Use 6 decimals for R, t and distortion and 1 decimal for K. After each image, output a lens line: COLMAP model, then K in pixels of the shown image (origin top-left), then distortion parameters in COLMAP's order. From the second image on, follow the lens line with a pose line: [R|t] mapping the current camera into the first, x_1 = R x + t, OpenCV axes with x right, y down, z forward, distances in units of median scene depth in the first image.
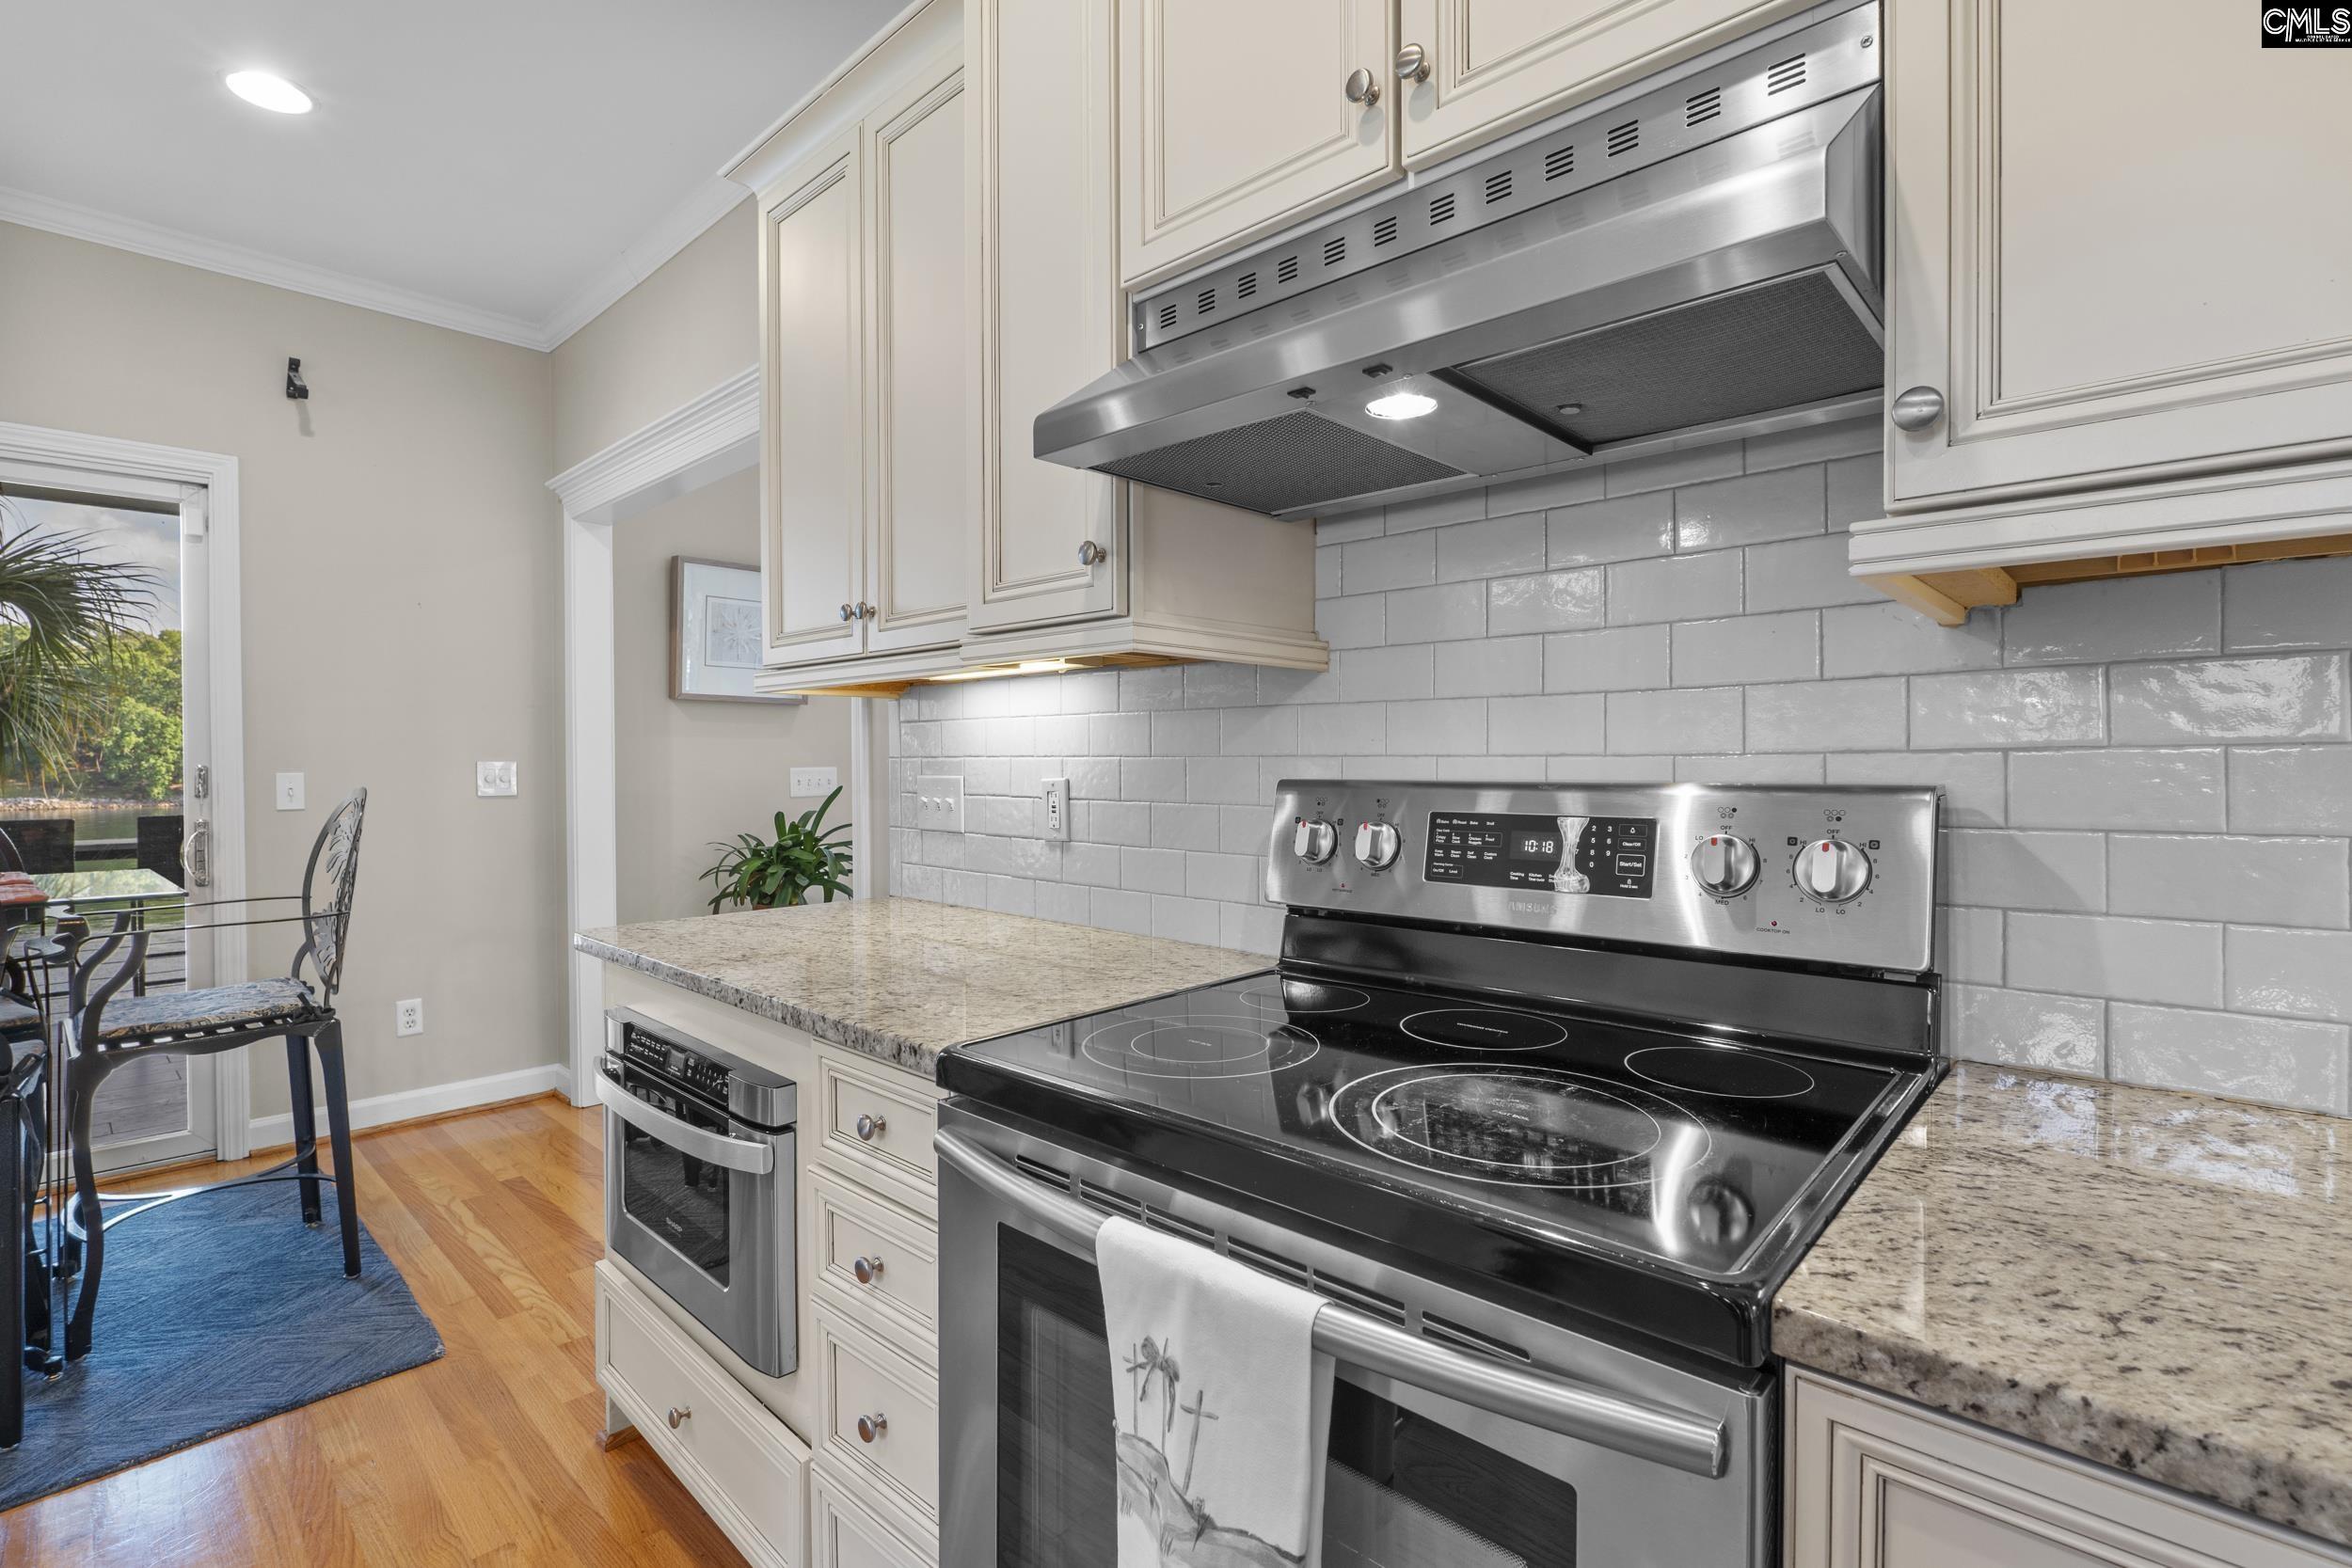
lens RADIAL K [[1083.9, 0, 1178.8], [0, 1083.9, 778.6], [0, 0, 1]] dist [-0.008429, 0.000518]
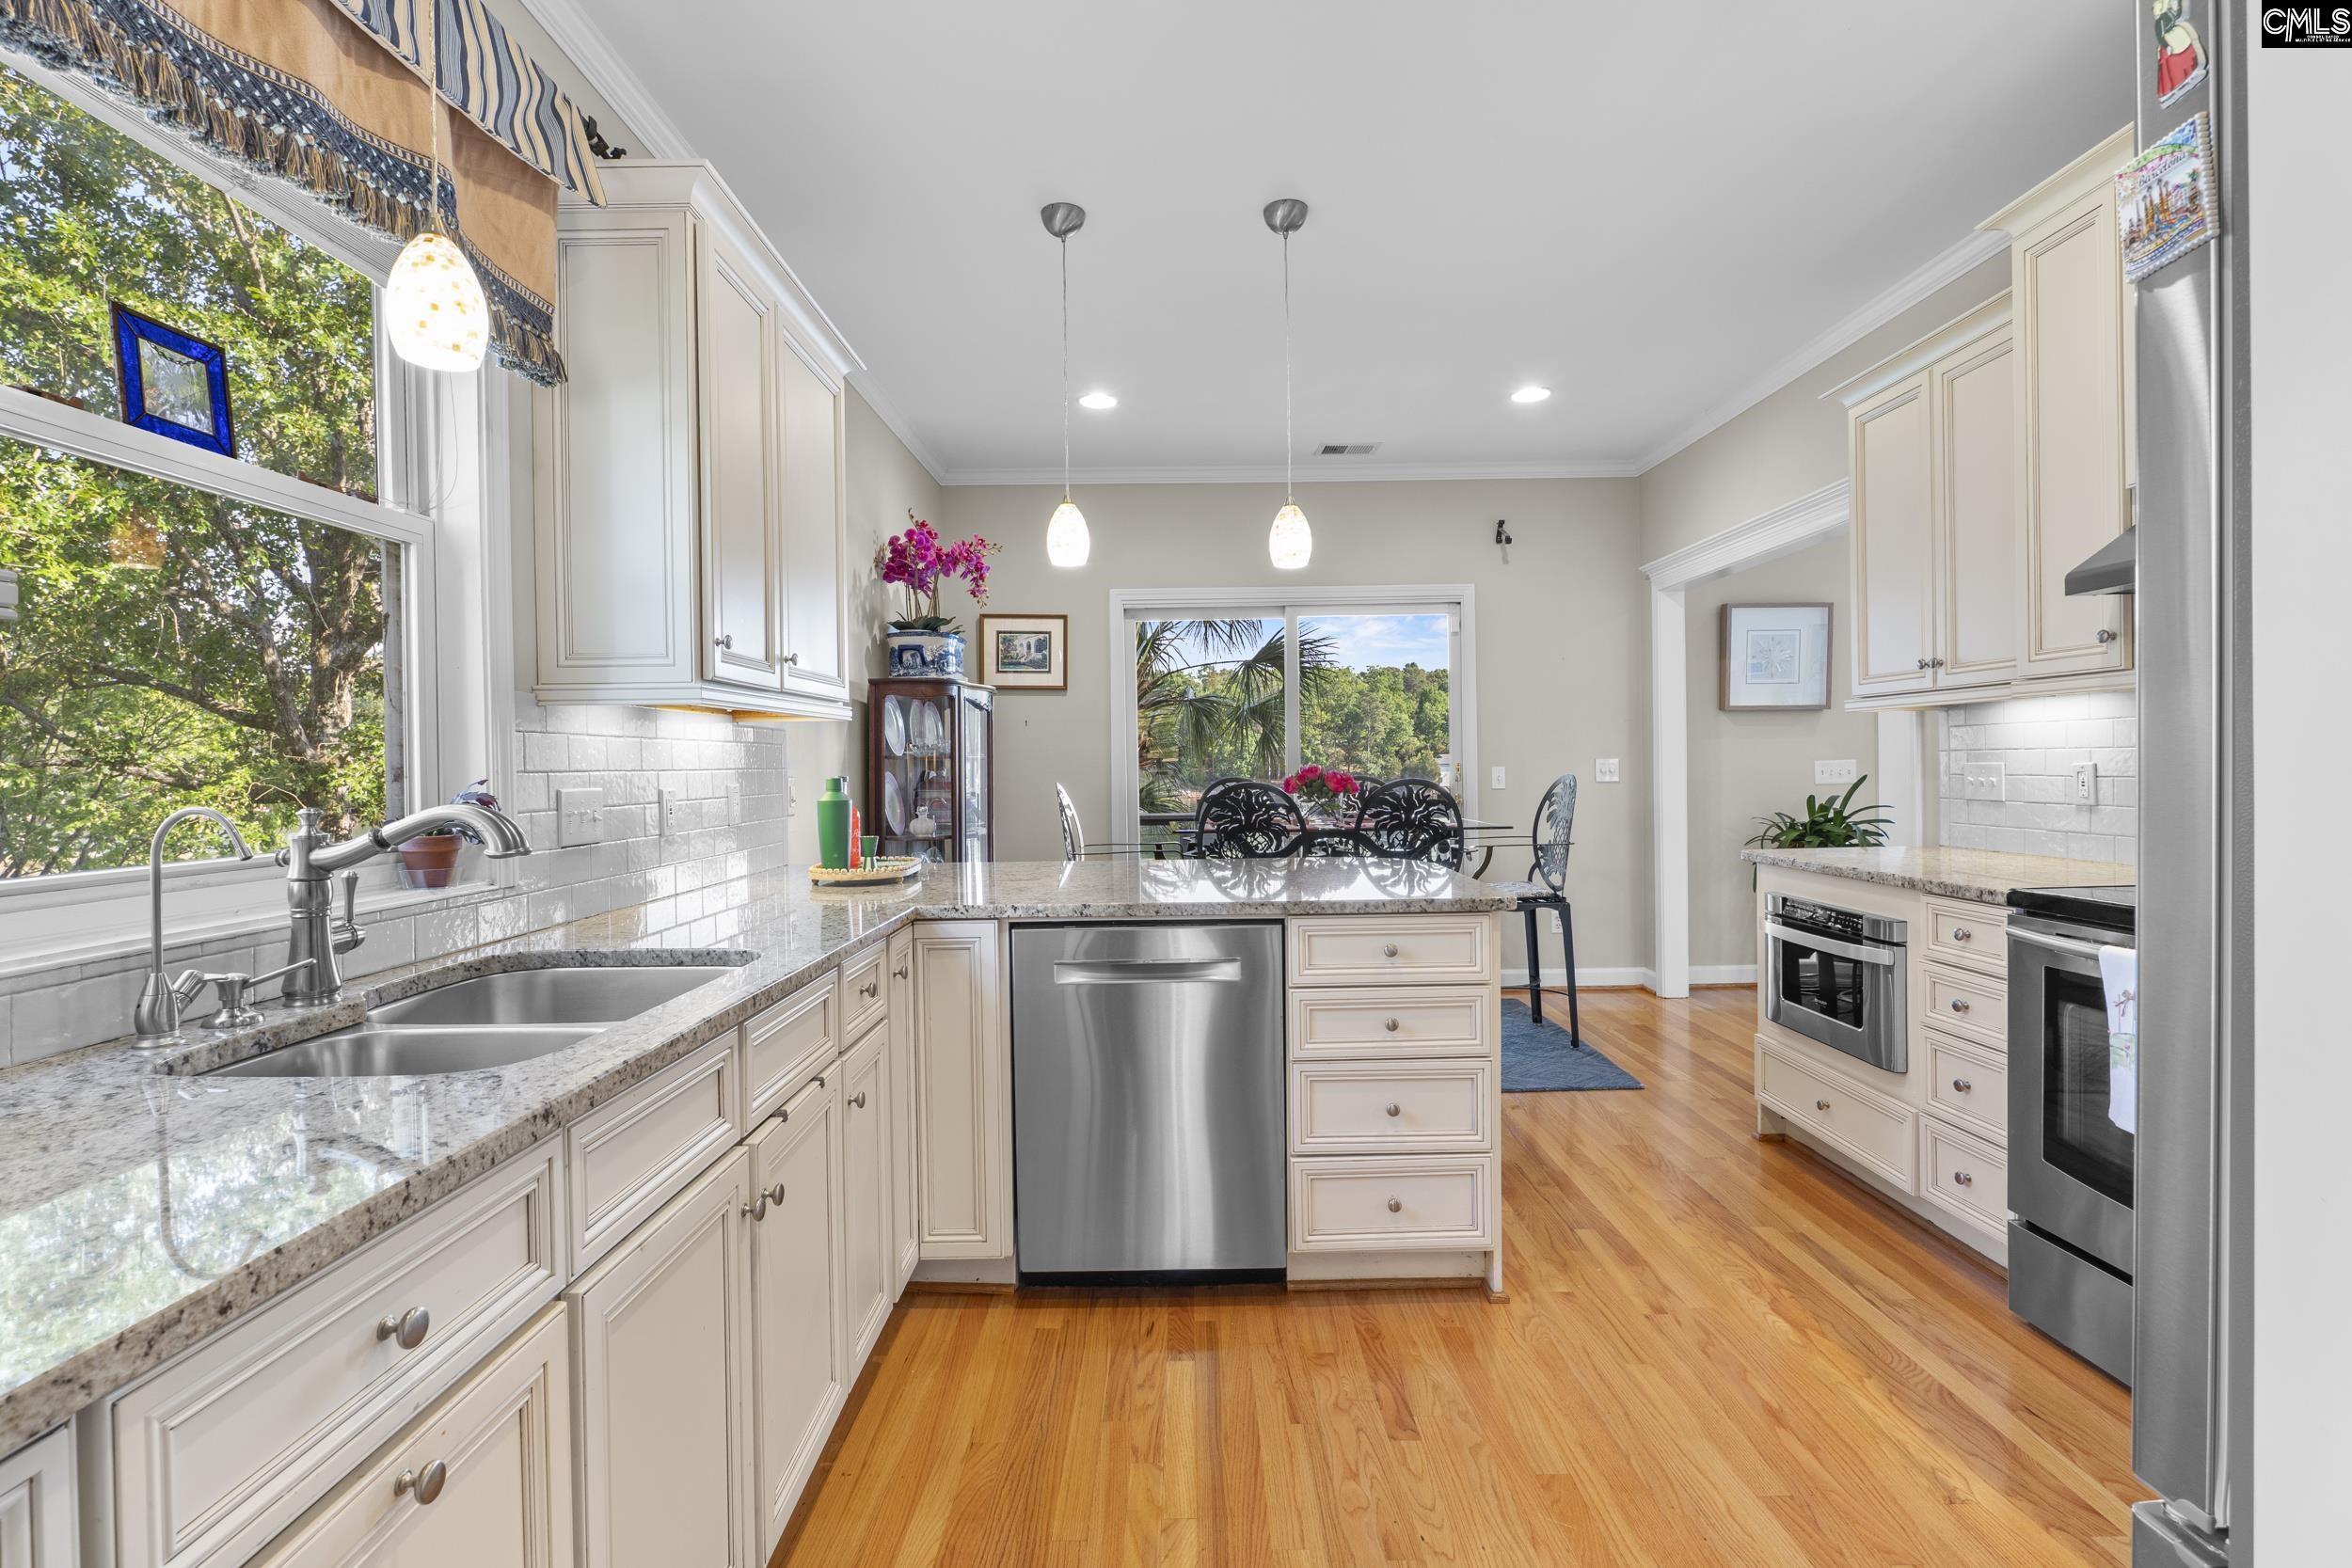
lens RADIAL K [[1083.9, 0, 1172.2], [0, 1083.9, 781.2], [0, 0, 1]] dist [-0.008429, 0.000518]
pose [[0.678833, 0.000966, -0.734292, 0.120165], [0.002774, 0.999989, 0.003880, 0.015550], [0.734287, -0.004671, 0.678823, -0.903610]]
